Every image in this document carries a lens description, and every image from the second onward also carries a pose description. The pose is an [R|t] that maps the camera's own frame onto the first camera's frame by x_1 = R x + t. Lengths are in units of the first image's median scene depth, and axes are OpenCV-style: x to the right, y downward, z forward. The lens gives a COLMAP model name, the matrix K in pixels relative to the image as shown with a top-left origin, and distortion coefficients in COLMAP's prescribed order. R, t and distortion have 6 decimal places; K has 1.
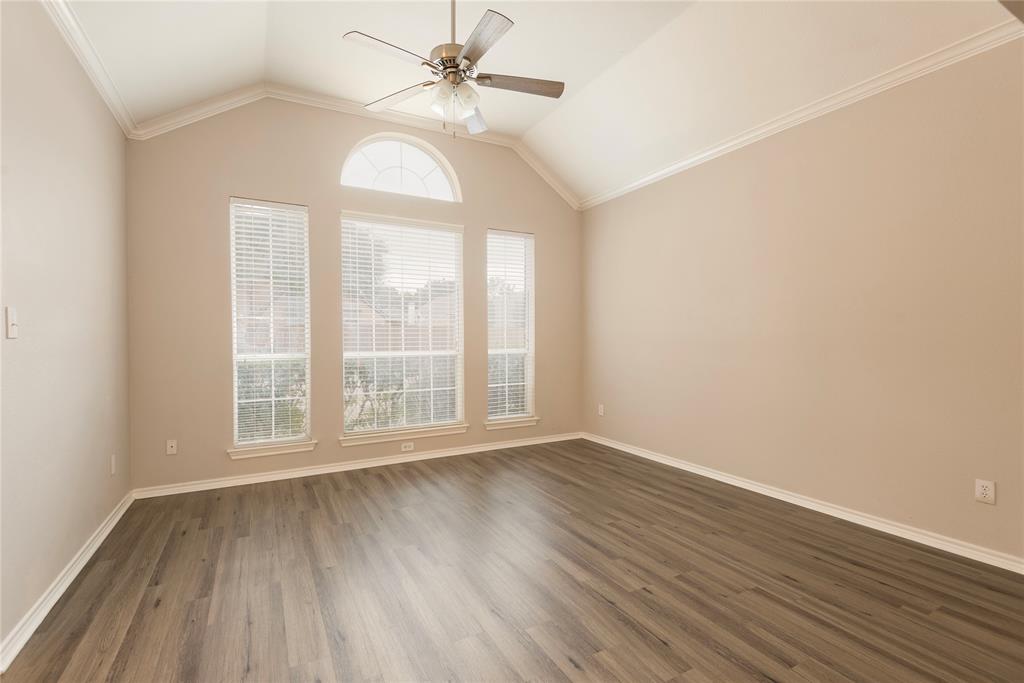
lens RADIAL K [[463.7, 0, 515.3], [0, 463.7, 337.9], [0, 0, 1]] dist [0.016121, -0.009570]
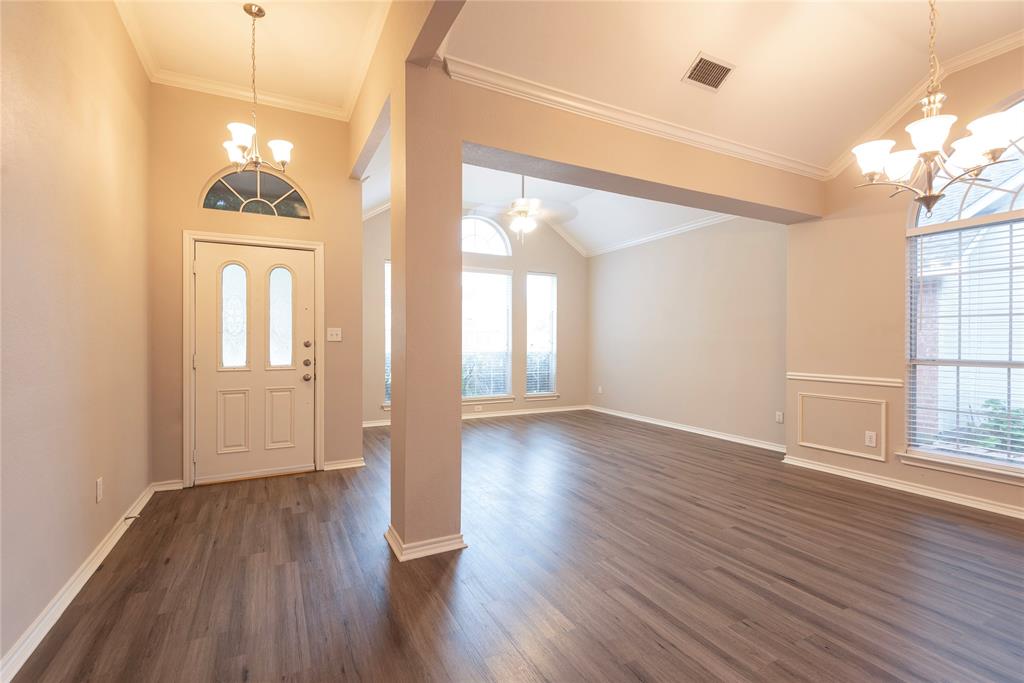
lens RADIAL K [[463.7, 0, 507.4], [0, 463.7, 346.6], [0, 0, 1]] dist [0.016121, -0.009570]
pose [[0.999203, 0.007727, -0.039162, -0.065411], [-0.007400, 0.999937, 0.008483, 0.002594], [0.039225, -0.008186, 0.999197, -0.581998]]
